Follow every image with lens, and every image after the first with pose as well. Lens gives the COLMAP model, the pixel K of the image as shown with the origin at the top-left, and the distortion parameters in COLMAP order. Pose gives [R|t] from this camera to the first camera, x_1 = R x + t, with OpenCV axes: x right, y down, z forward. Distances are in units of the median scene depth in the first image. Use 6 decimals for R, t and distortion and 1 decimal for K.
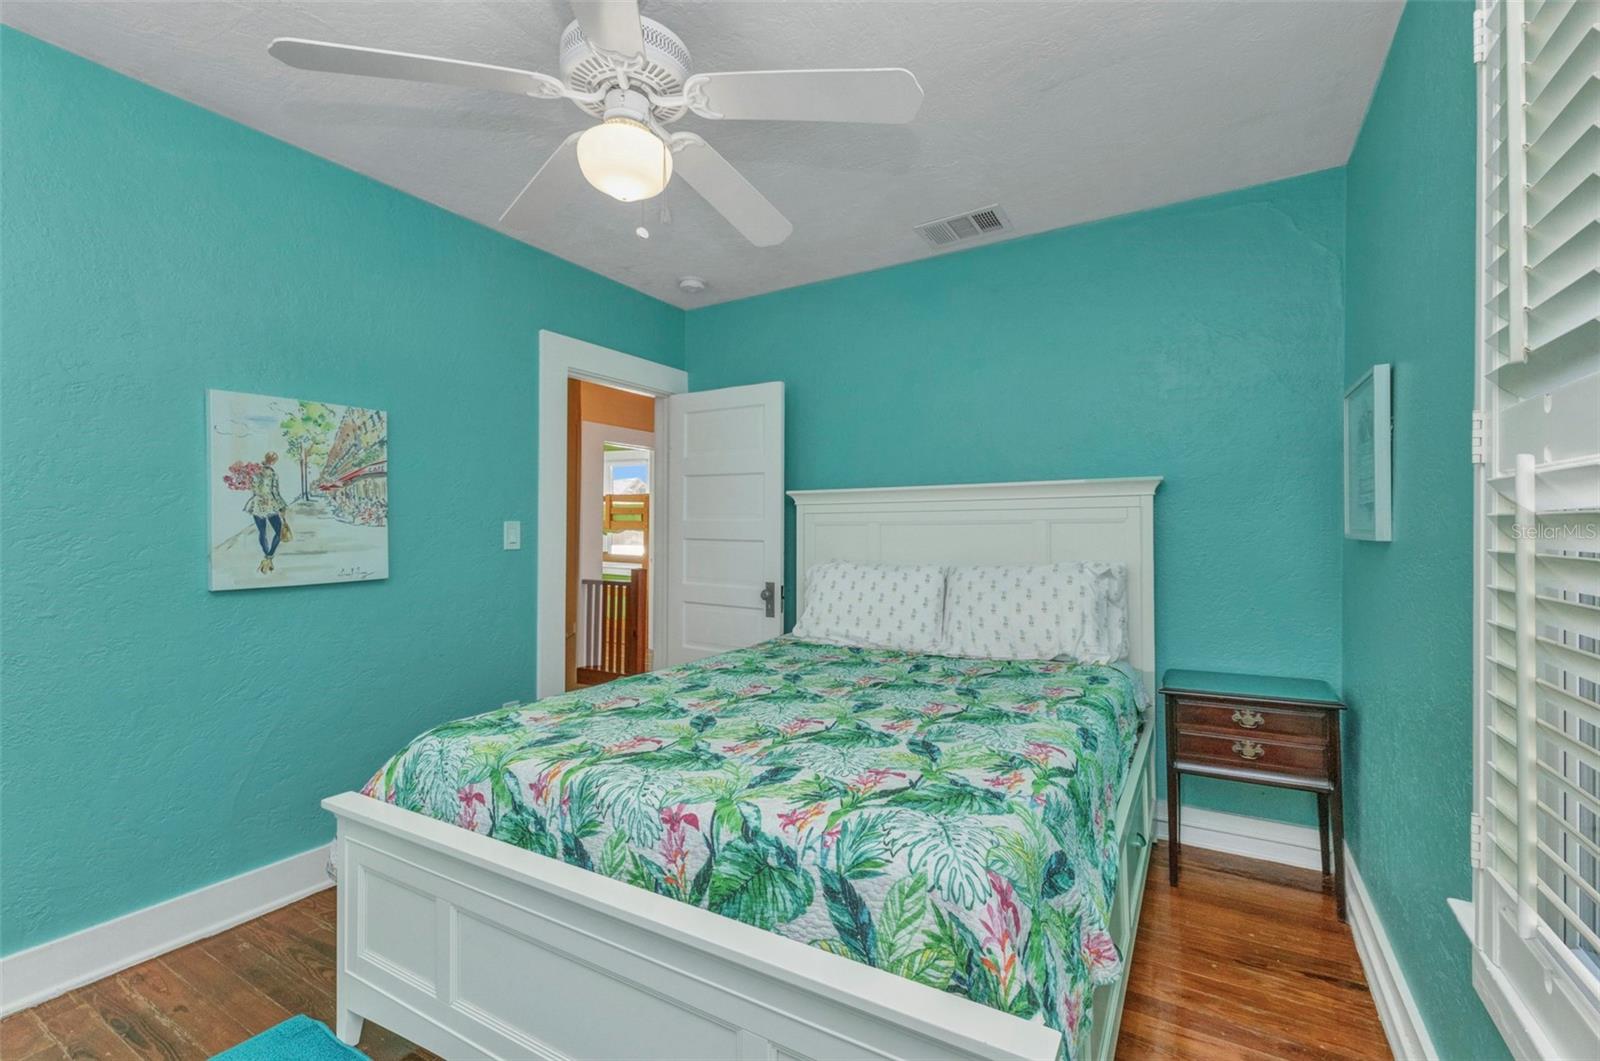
lens RADIAL K [[705.1, 0, 792.4], [0, 705.1, 530.9], [0, 0, 1]] dist [0.002421, 0.000199]
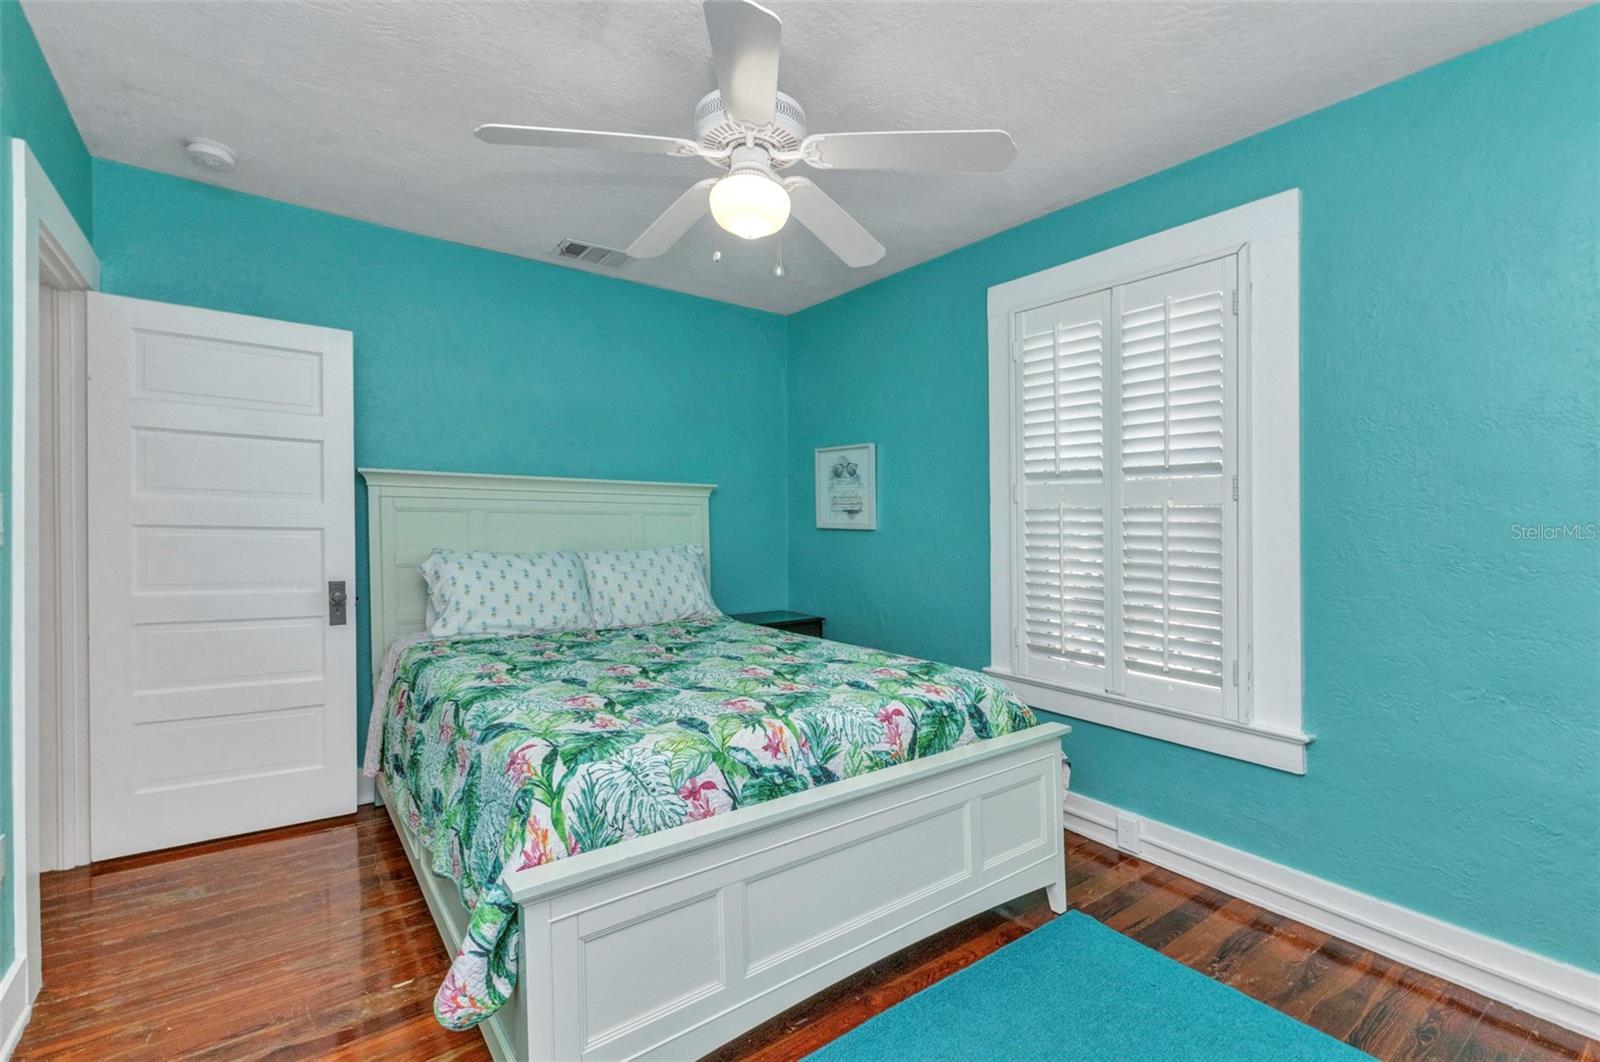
lens RADIAL K [[705.1, 0, 792.4], [0, 705.1, 531.4], [0, 0, 1]] dist [0.002421, 0.000199]
pose [[0.384710, -0.003699, 0.923030, -1.402981], [-0.012699, 0.999876, 0.009300, 0.006667], [-0.922950, -0.015299, 0.384616, 0.541424]]
